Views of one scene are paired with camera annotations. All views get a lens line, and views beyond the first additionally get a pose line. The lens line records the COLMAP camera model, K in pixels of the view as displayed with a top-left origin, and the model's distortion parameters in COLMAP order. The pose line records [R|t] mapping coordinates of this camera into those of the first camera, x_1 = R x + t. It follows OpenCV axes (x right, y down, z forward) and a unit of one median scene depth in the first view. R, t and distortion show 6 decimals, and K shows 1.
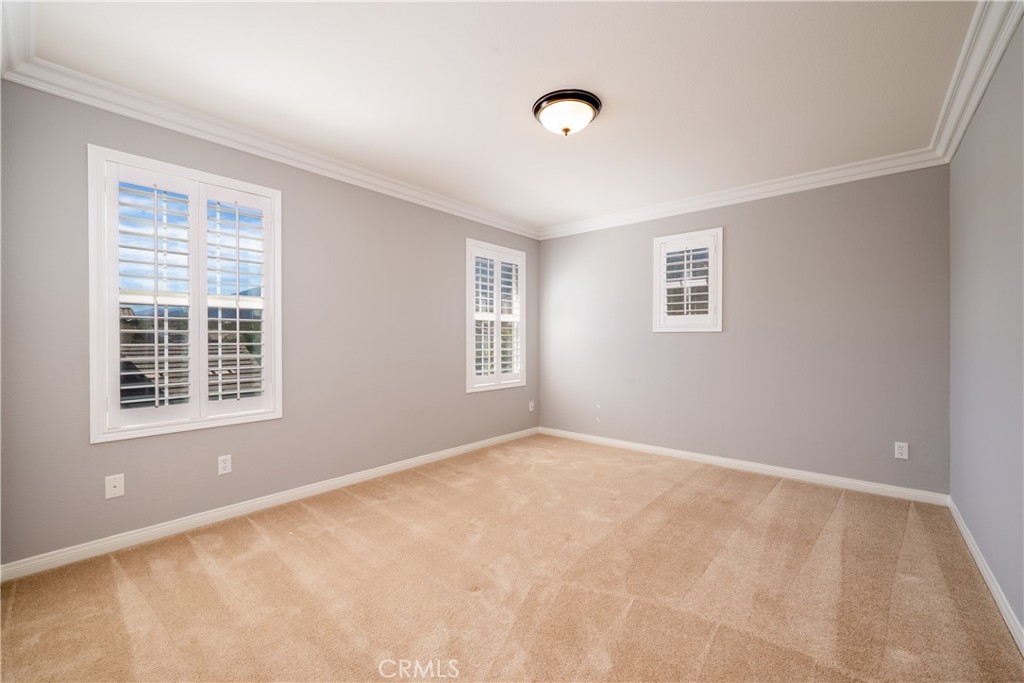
lens RADIAL K [[410.6, 0, 492.5], [0, 410.6, 341.1], [0, 0, 1]] dist [0.000120, -0.000057]
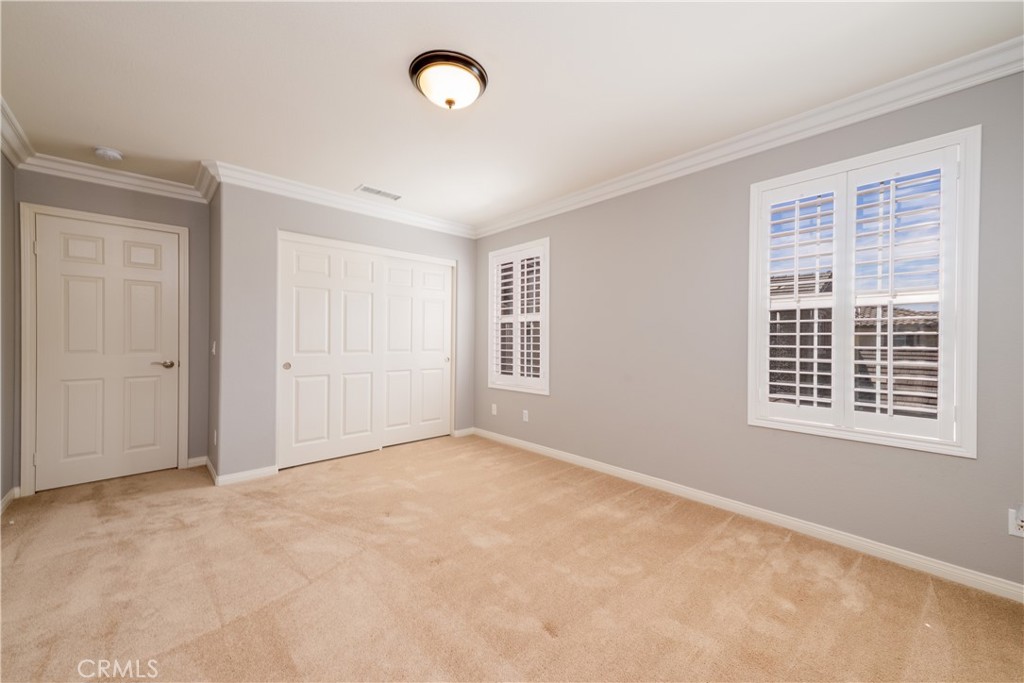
lens RADIAL K [[410.6, 0, 492.5], [0, 410.6, 341.1], [0, 0, 1]] dist [0.000120, -0.000057]
pose [[-0.135353, 0.002055, -0.990795, 0.609787], [-0.010175, 0.999942, 0.003464, -0.003611], [0.990745, 0.010550, -0.135324, 0.659709]]
